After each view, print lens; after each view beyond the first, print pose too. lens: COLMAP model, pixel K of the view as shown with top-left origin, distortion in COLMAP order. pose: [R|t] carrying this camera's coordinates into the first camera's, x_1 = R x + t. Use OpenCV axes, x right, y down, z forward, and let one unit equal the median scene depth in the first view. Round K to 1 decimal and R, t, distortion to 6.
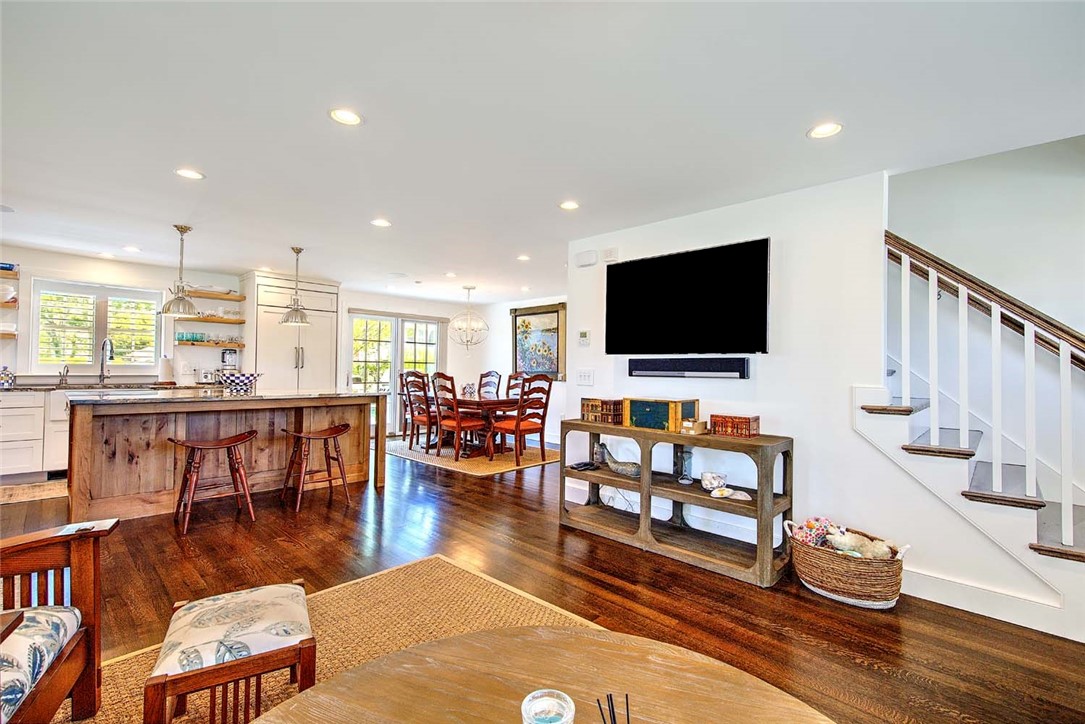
lens RADIAL K [[474.7, 0, 544.5], [0, 474.7, 360.8], [0, 0, 1]] dist [-0.000735, -0.000397]
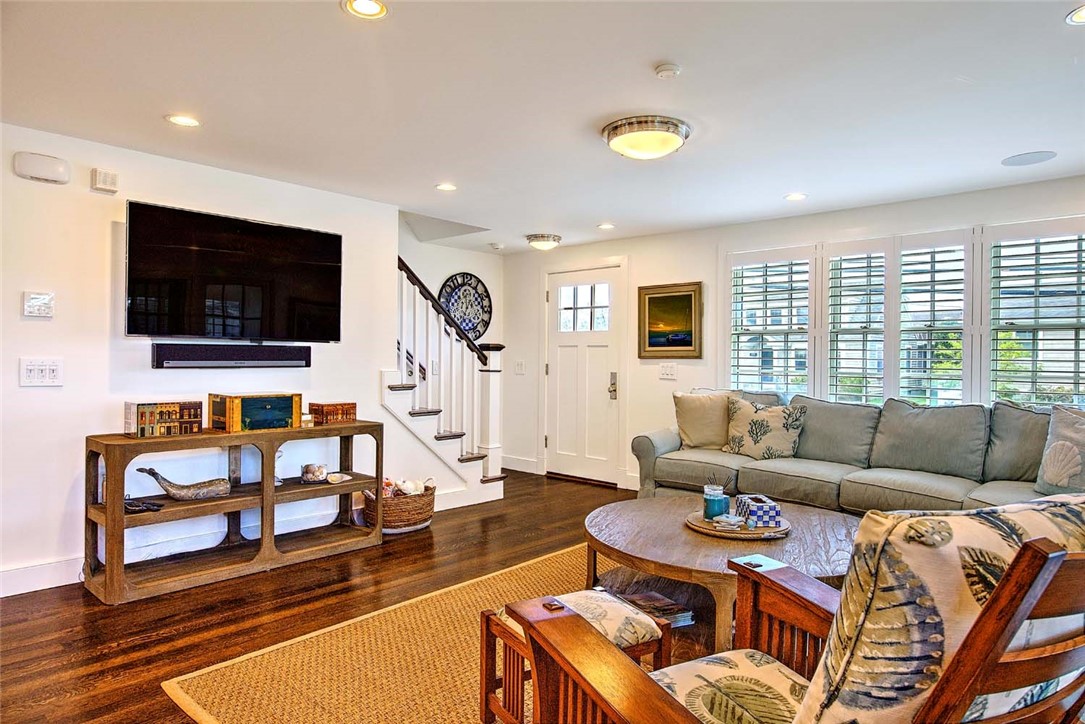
lens RADIAL K [[669.0, 0, 542.5], [0, 669.0, 362.0], [0, 0, 1]] dist [0.005789, -0.000278]
pose [[-0.012881, -0.024069, 0.999627, -0.711912], [-0.028094, 0.999324, 0.023699, -0.014455], [-0.999522, -0.027778, -0.013549, 0.379638]]
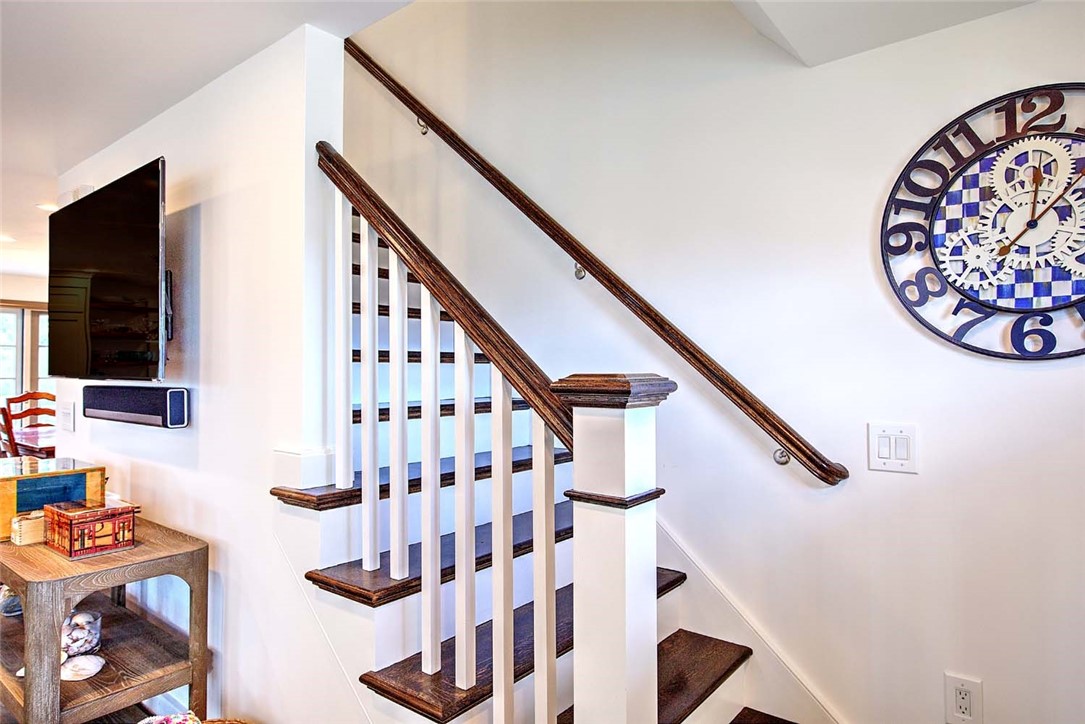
lens RADIAL K [[619.7, 0, 542.5], [0, 619.7, 362.0], [0, 0, 1]] dist [0.002437, -0.000190]
pose [[0.994672, -0.013154, 0.102247, 0.550095], [0.013054, 0.999913, 0.001644, -0.021961], [-0.102260, -0.000301, 0.994758, 0.199437]]
